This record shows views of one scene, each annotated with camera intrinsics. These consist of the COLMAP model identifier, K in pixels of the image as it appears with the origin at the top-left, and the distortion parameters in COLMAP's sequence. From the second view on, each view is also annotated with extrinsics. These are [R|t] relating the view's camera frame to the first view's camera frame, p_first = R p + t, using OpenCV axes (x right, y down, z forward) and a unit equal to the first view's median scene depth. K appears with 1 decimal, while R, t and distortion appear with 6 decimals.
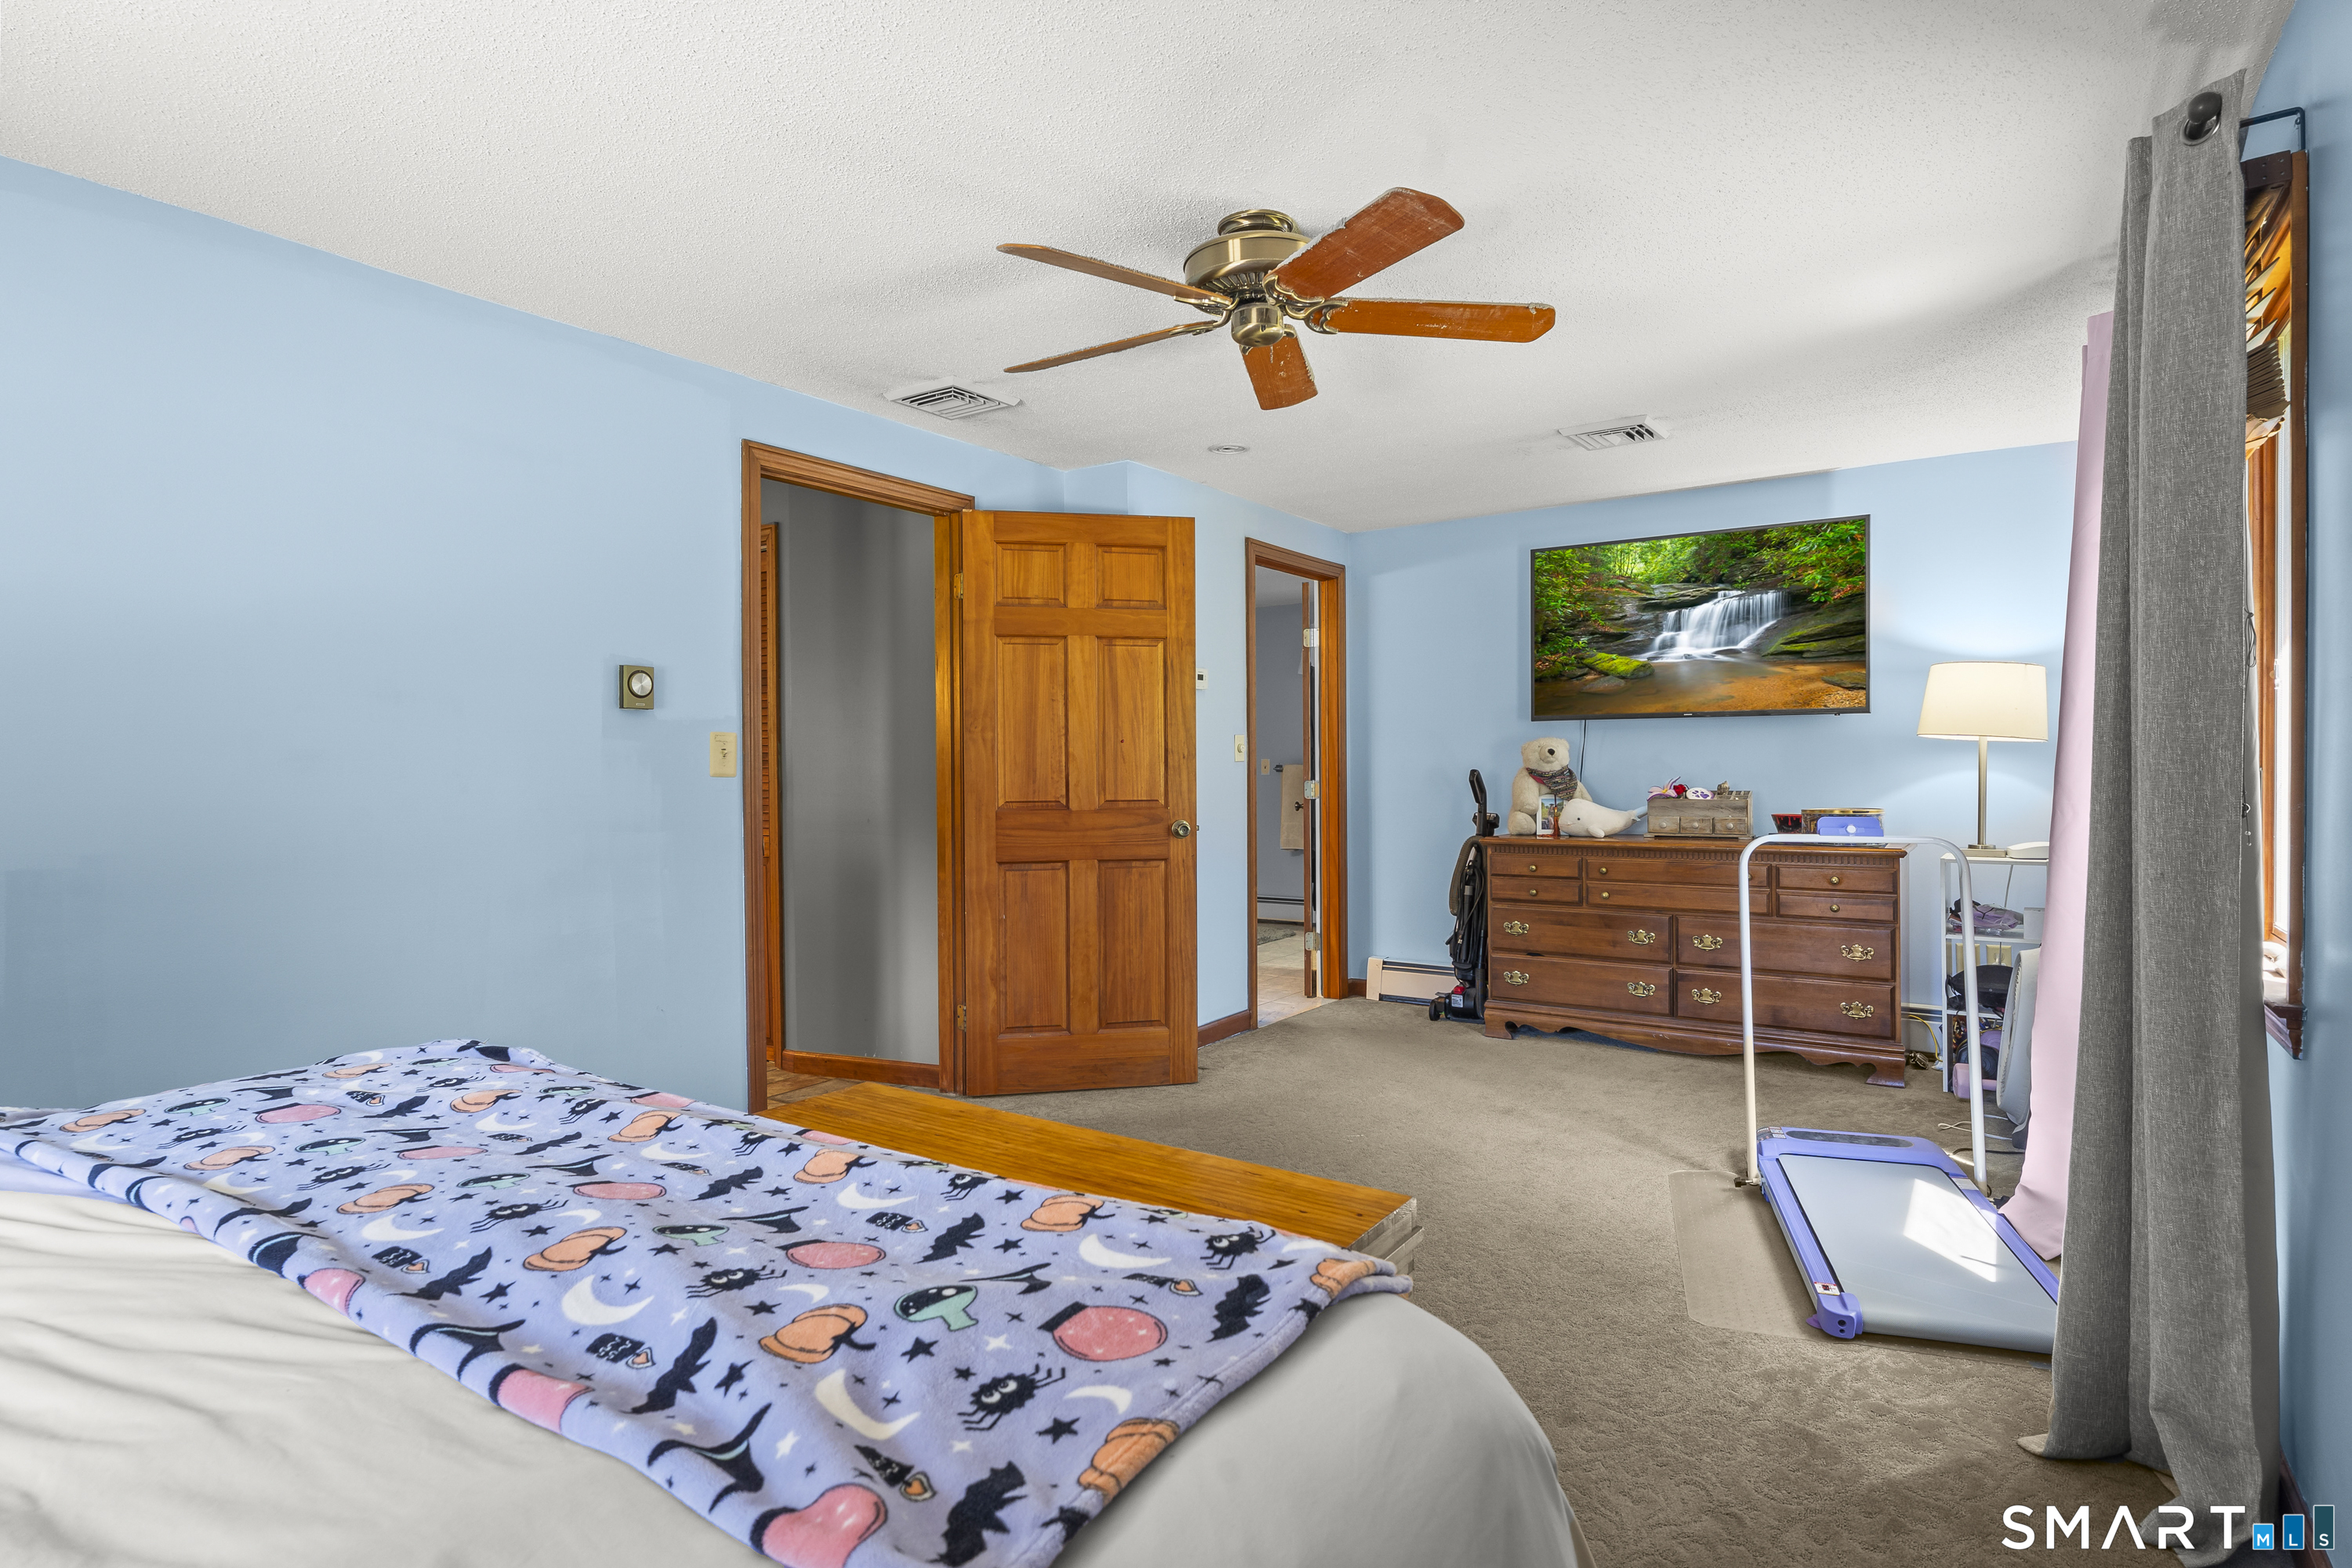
lens RADIAL K [[1202.9, 0, 1189.0], [0, 1202.9, 763.5], [0, 0, 1]] dist [-0.006077, 0.000493]
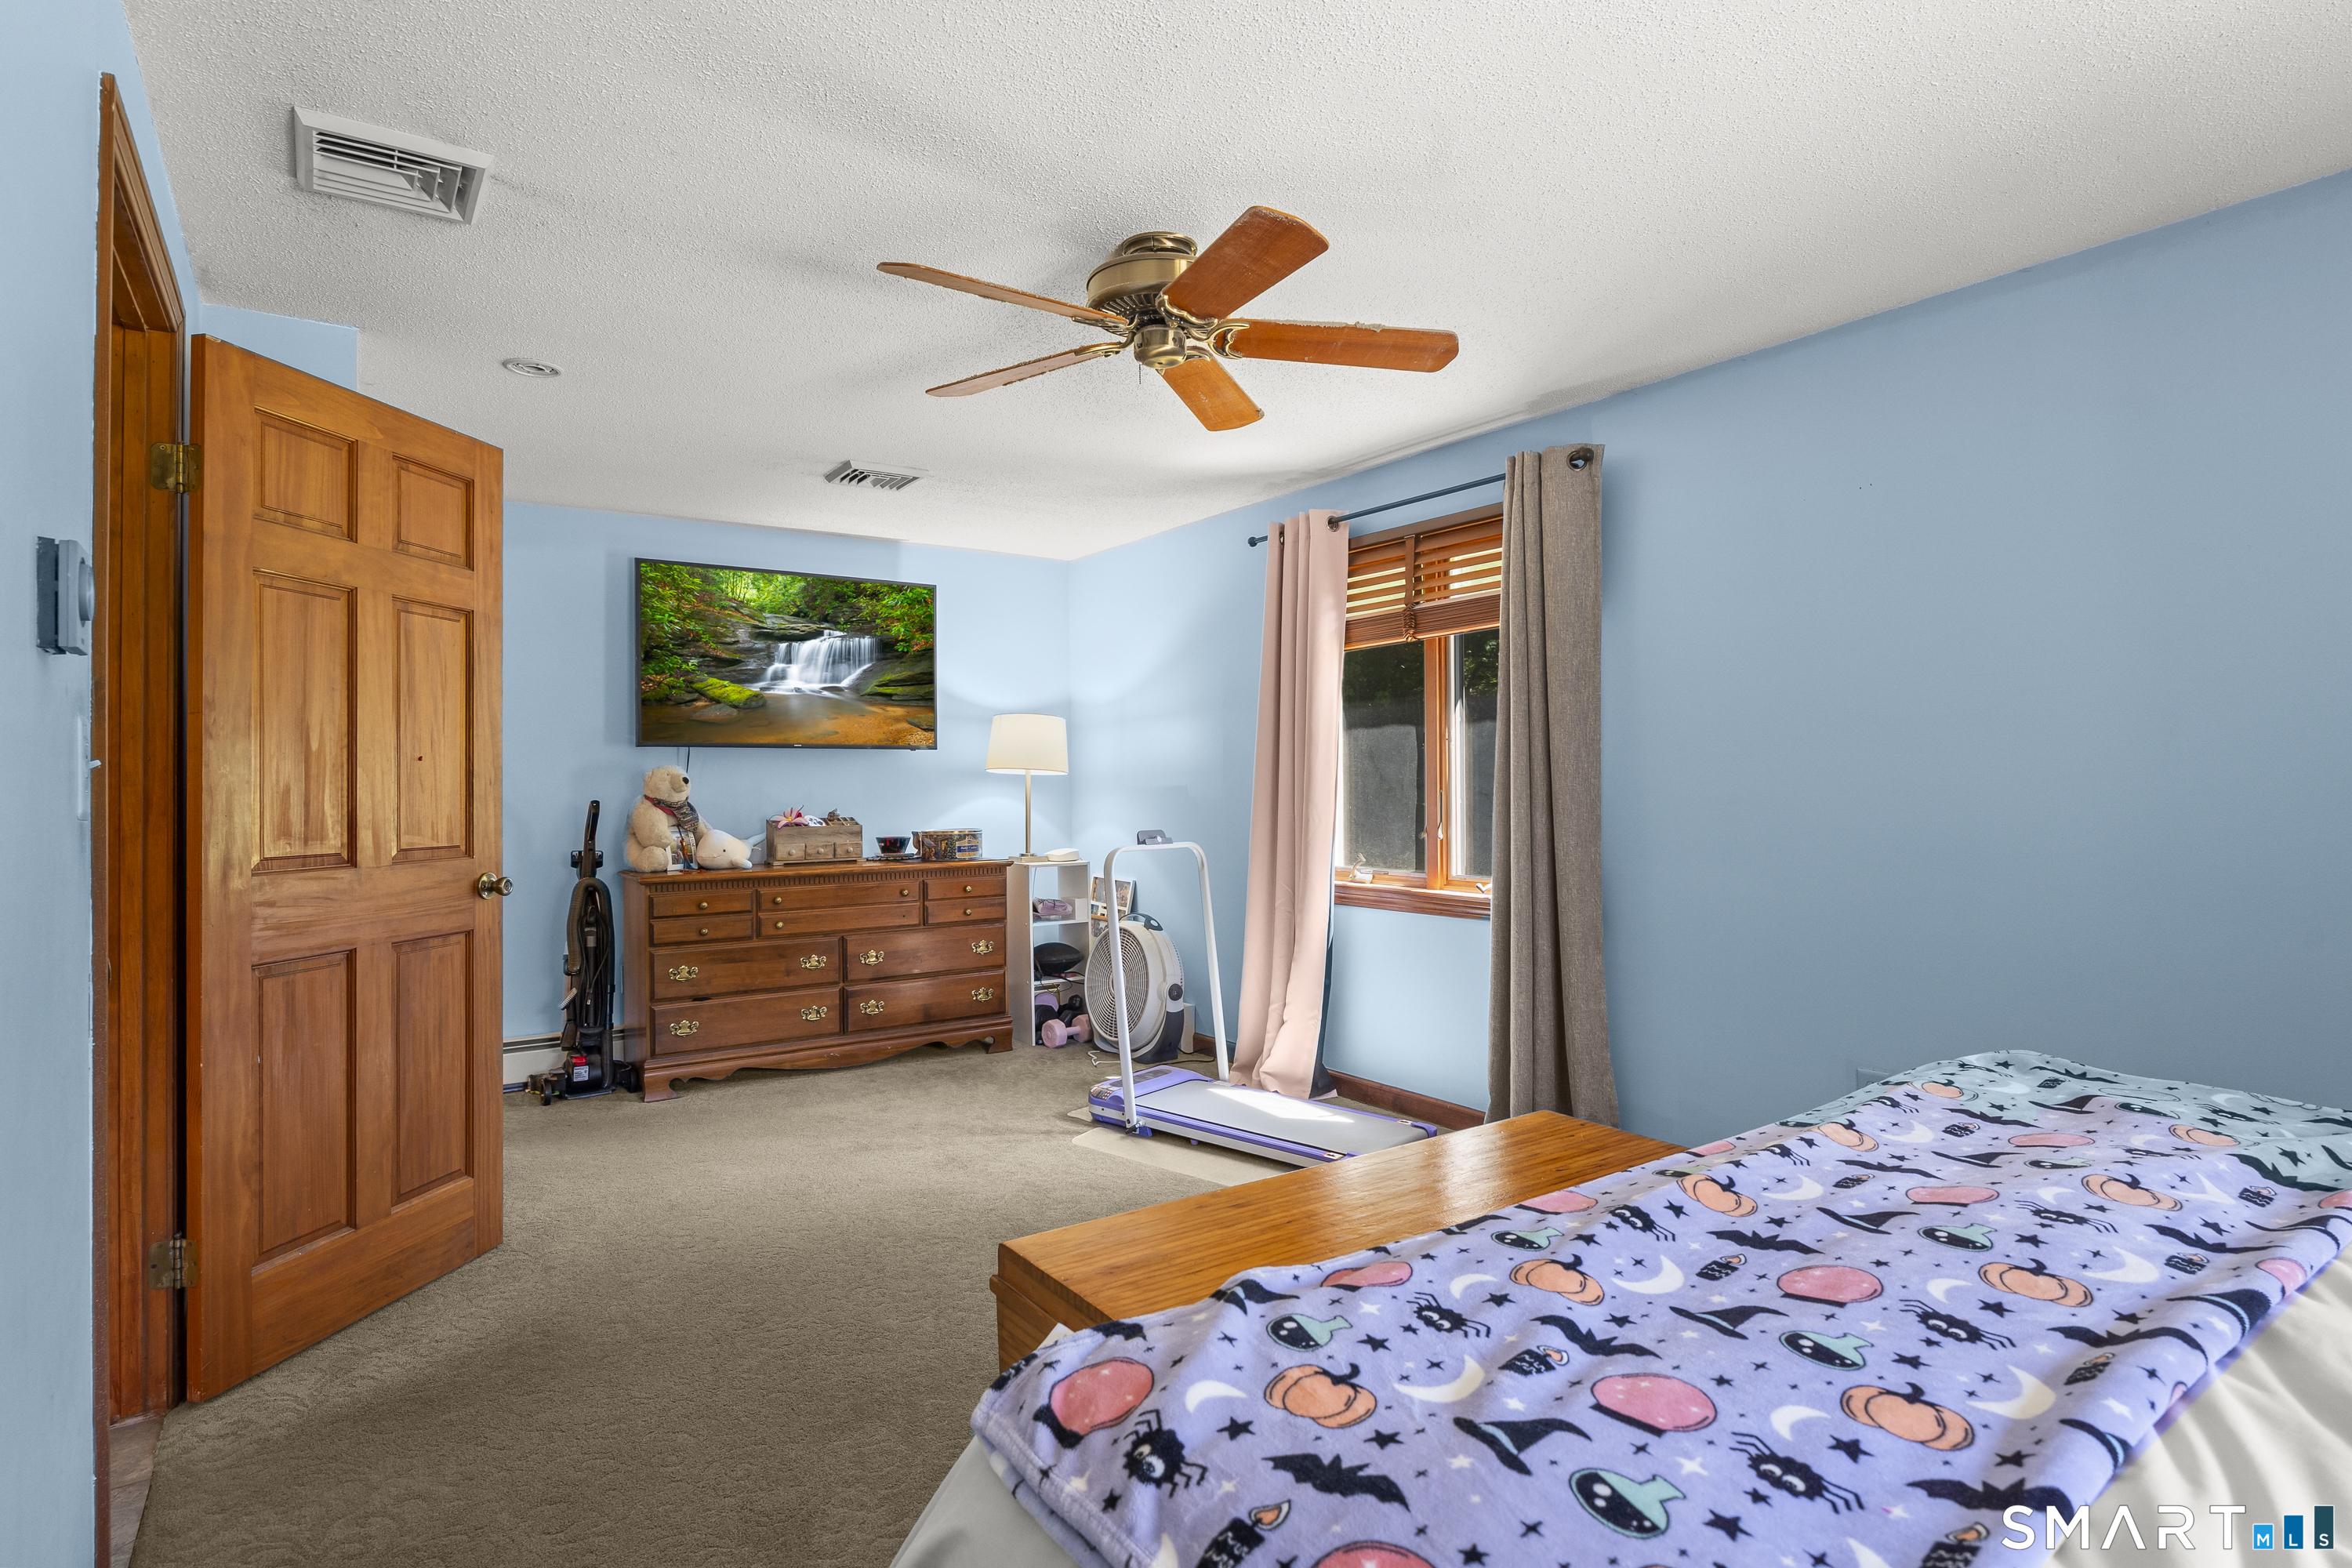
lens RADIAL K [[1202.9, 0, 1187.0], [0, 1202.9, 793.8], [0, 0, 1]] dist [-0.006077, 0.000493]
pose [[0.370217, -0.002284, 0.928942, -0.435454], [0.000715, 0.999997, 0.002173, -0.000899], [-0.928945, -0.000140, 0.370218, 0.312822]]
